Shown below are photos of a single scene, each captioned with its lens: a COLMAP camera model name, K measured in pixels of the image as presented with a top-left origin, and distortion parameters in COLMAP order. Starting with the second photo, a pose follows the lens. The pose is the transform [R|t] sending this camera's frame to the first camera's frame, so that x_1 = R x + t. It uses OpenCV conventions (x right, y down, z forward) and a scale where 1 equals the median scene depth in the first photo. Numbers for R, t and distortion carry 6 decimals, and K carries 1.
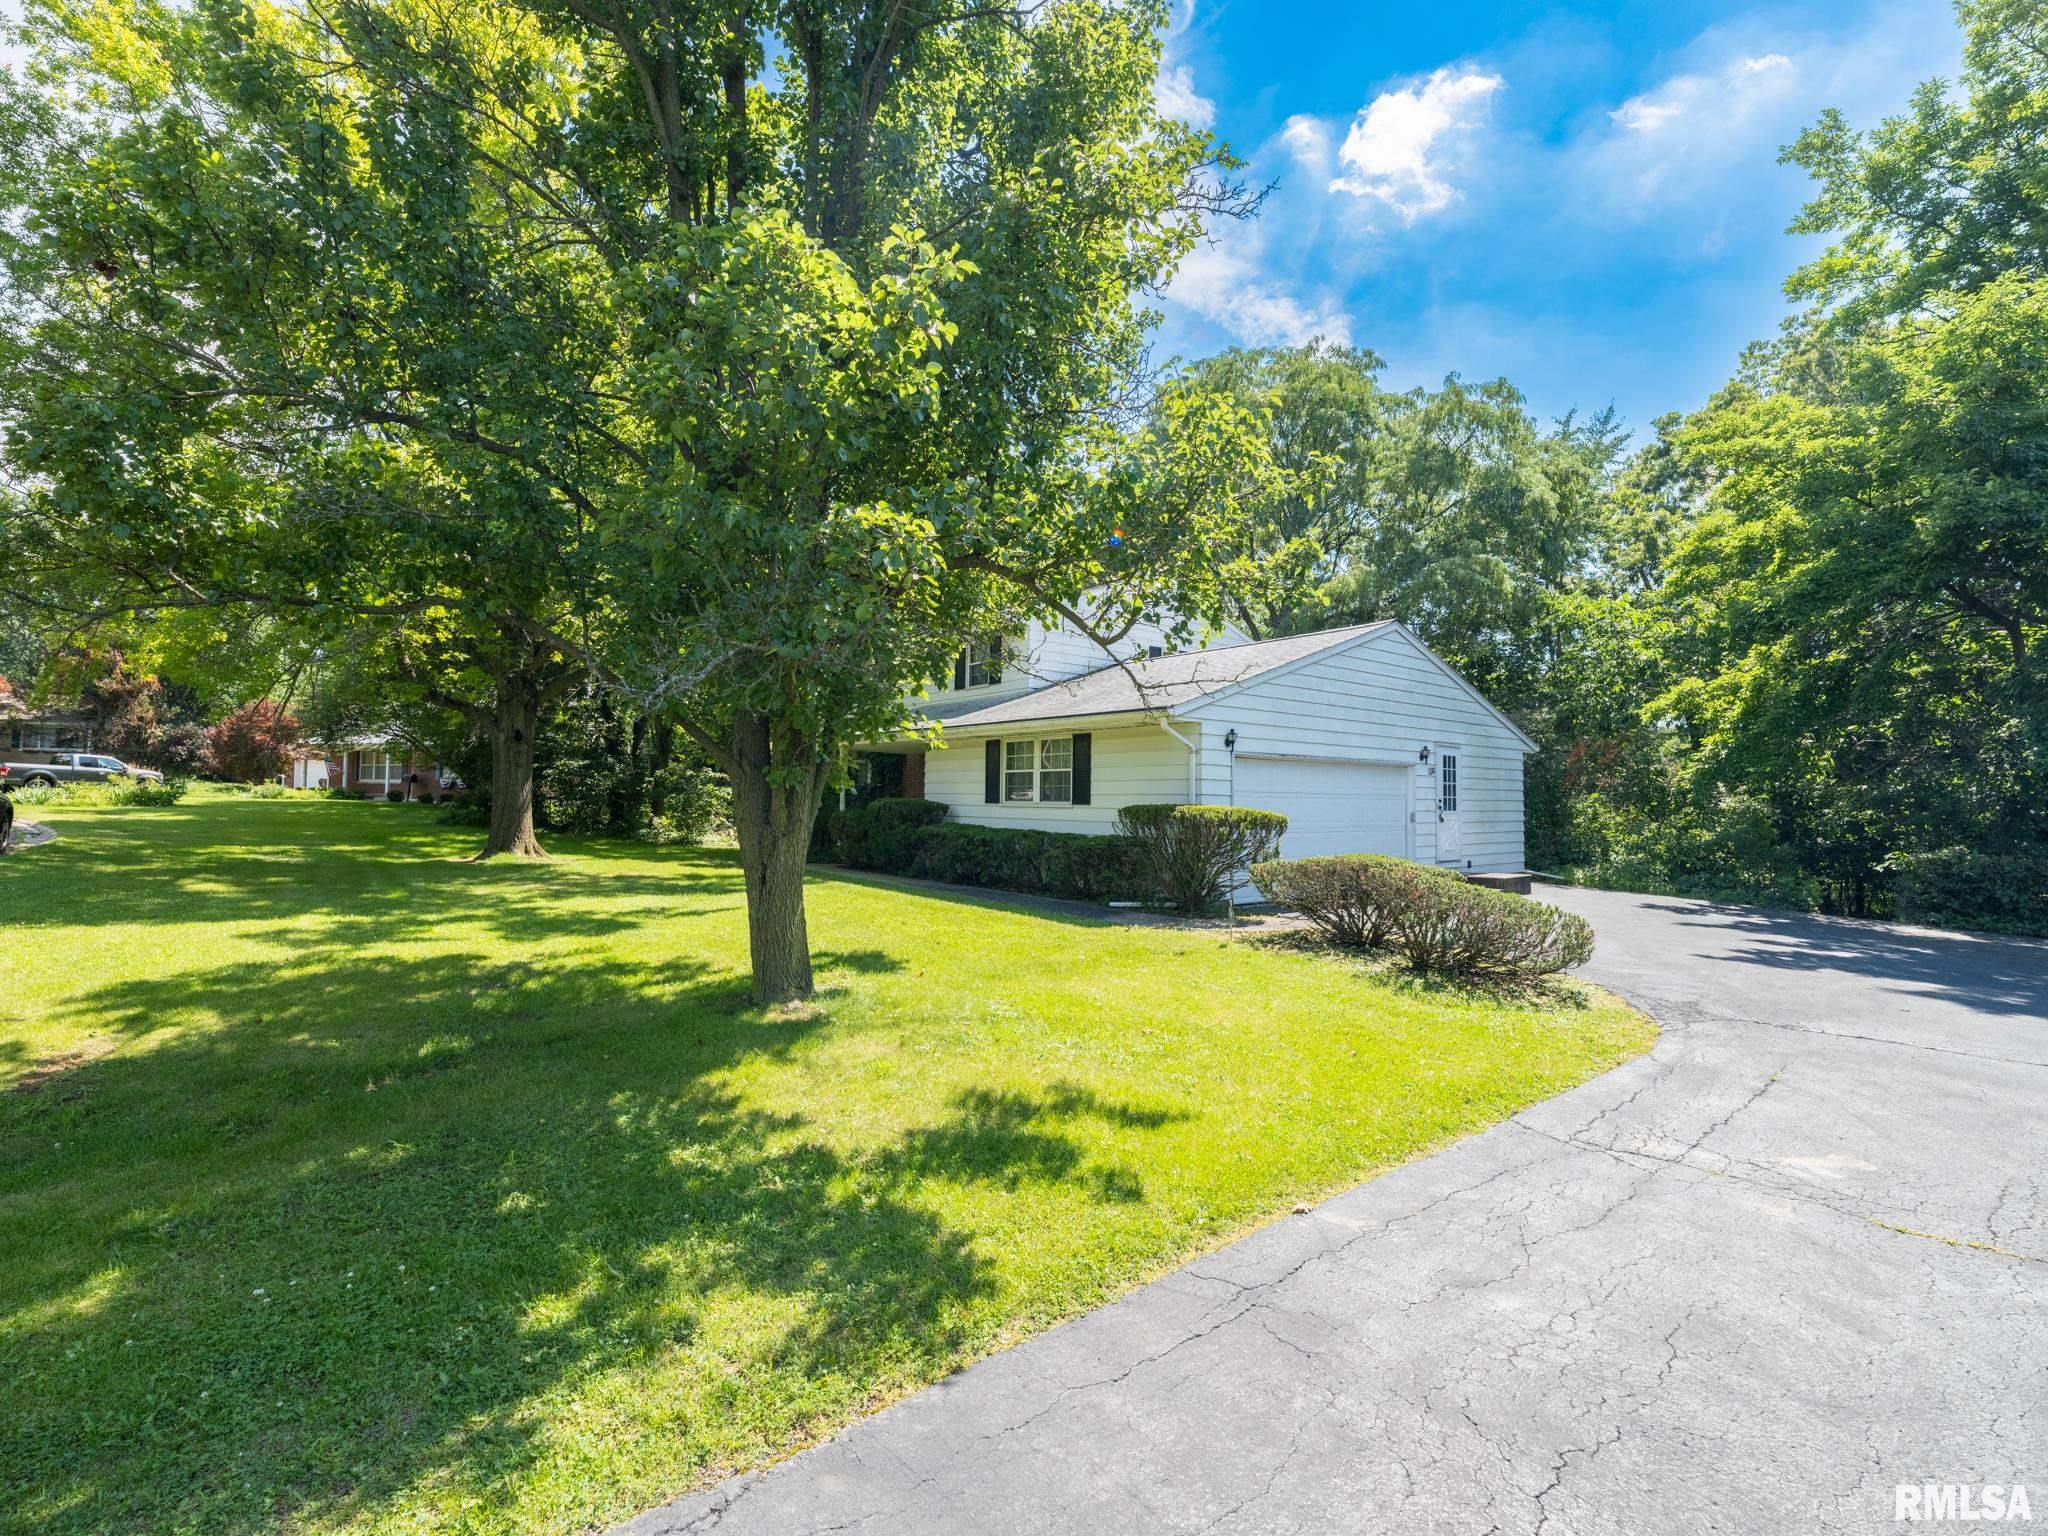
lens RADIAL K [[907.5, 0, 1024.0], [0, 907.5, 768.0], [0, 0, 1]] dist [-0.000536, 0.000008]
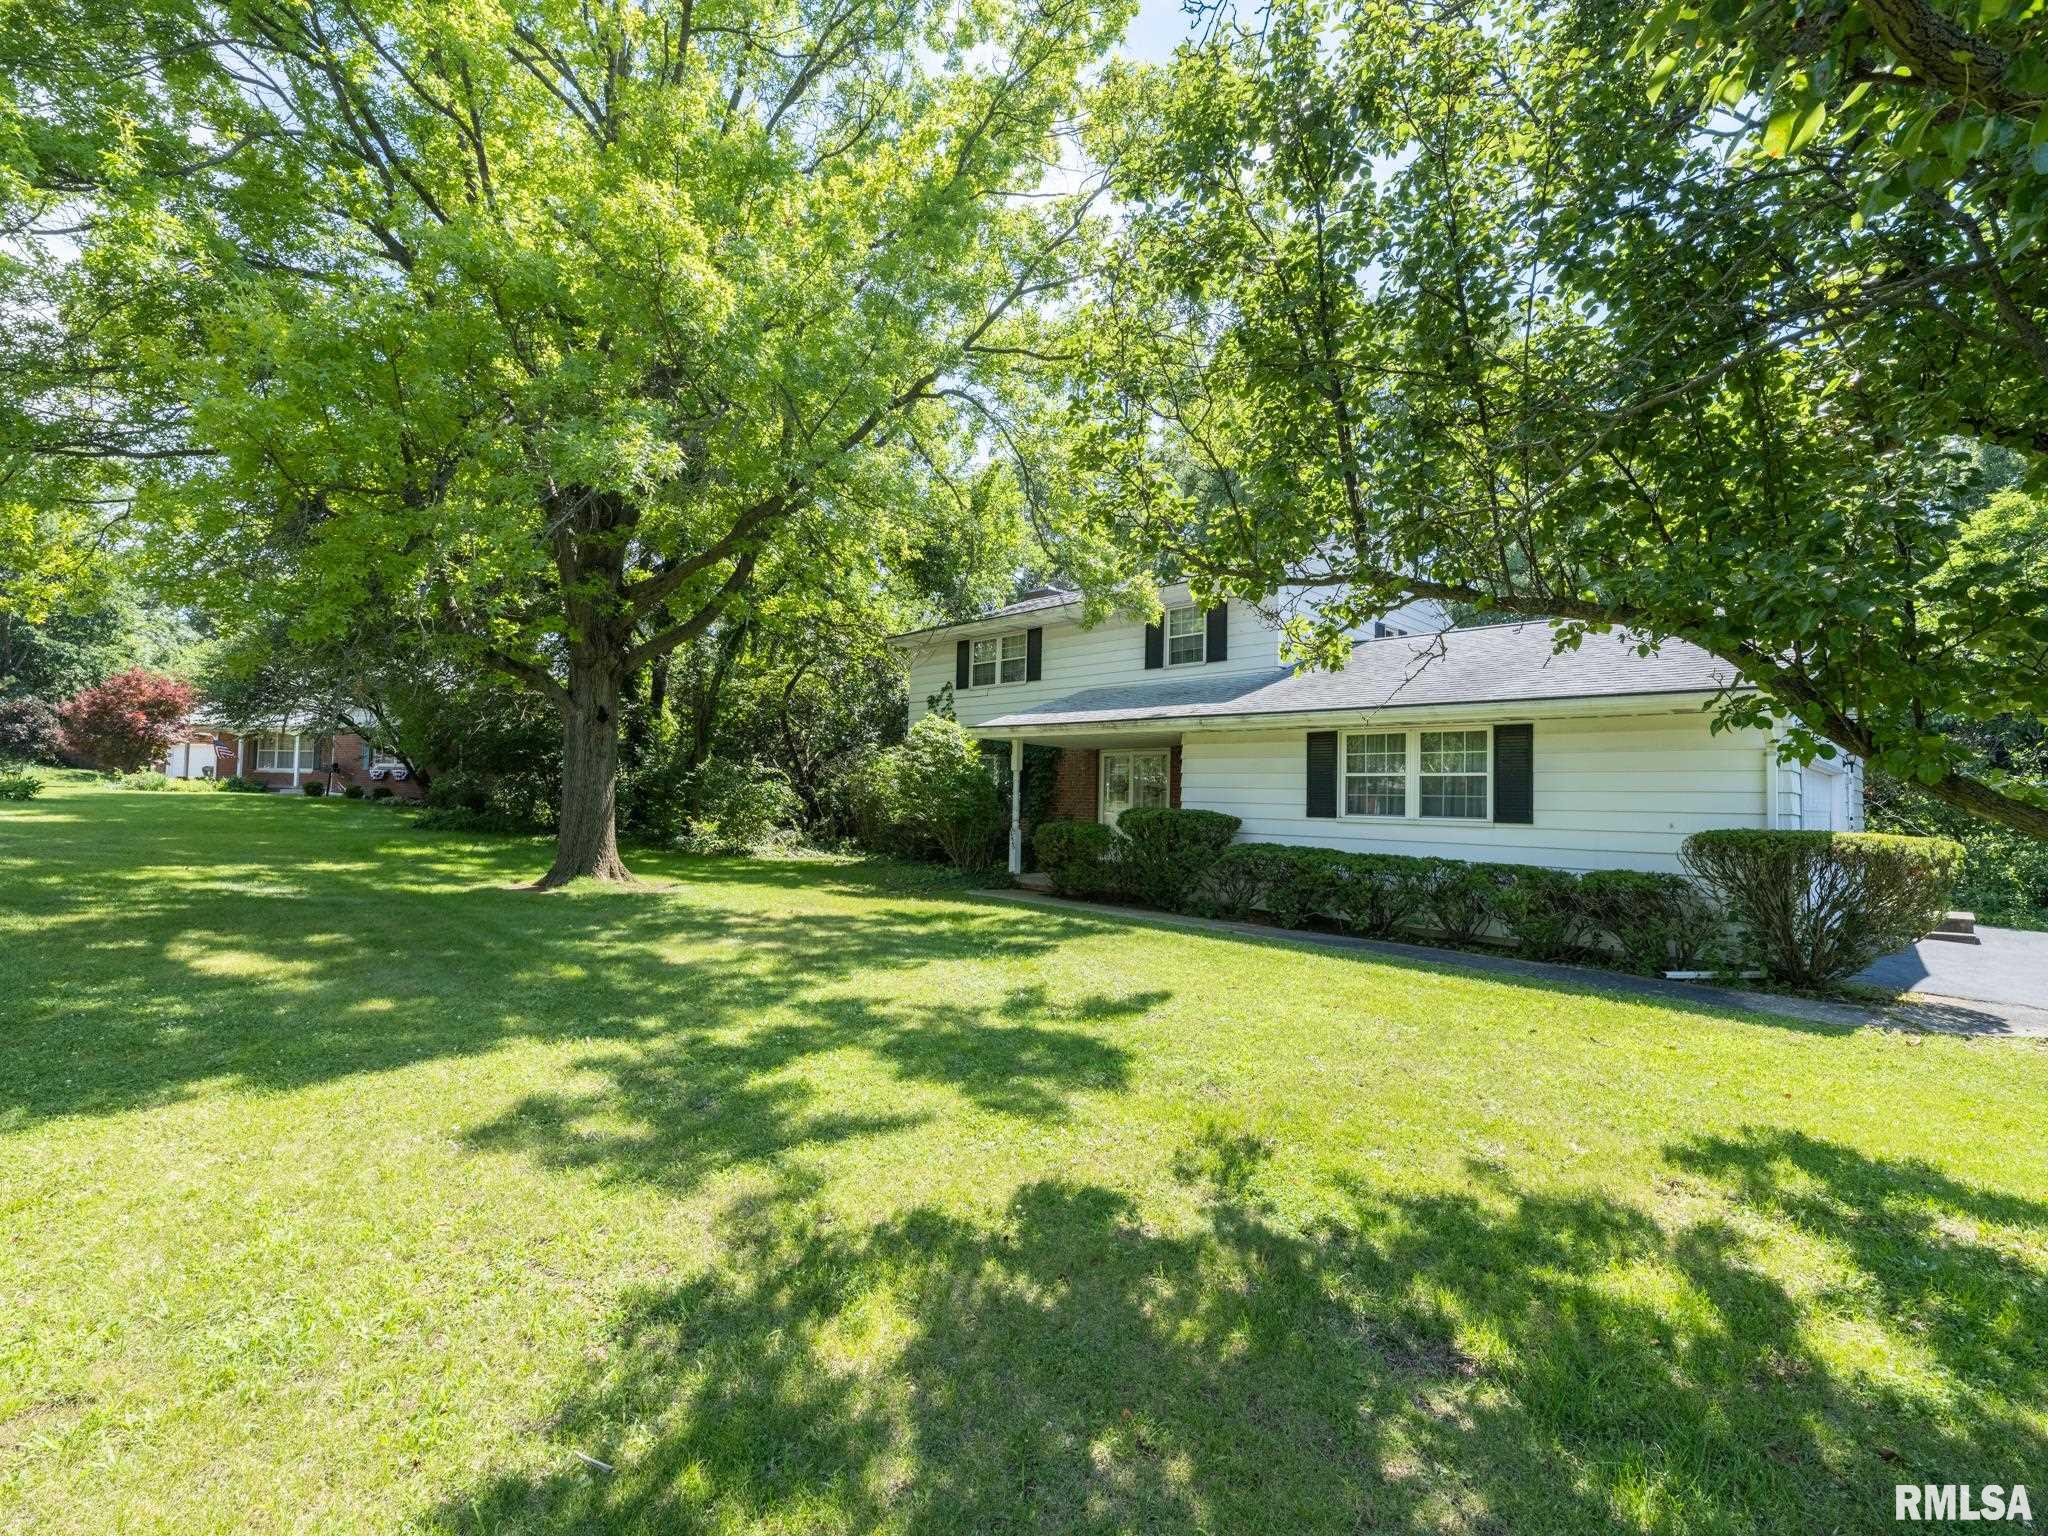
lens RADIAL K [[907.5, 0, 1024.0], [0, 907.5, 768.0], [0, 0, 1]] dist [-0.000536, 0.000008]
pose [[0.994514, 0.013969, 0.103665, -0.270818], [-0.014399, 0.999891, 0.003401, -0.000426], [-0.103606, -0.004875, 0.994607, 0.223430]]
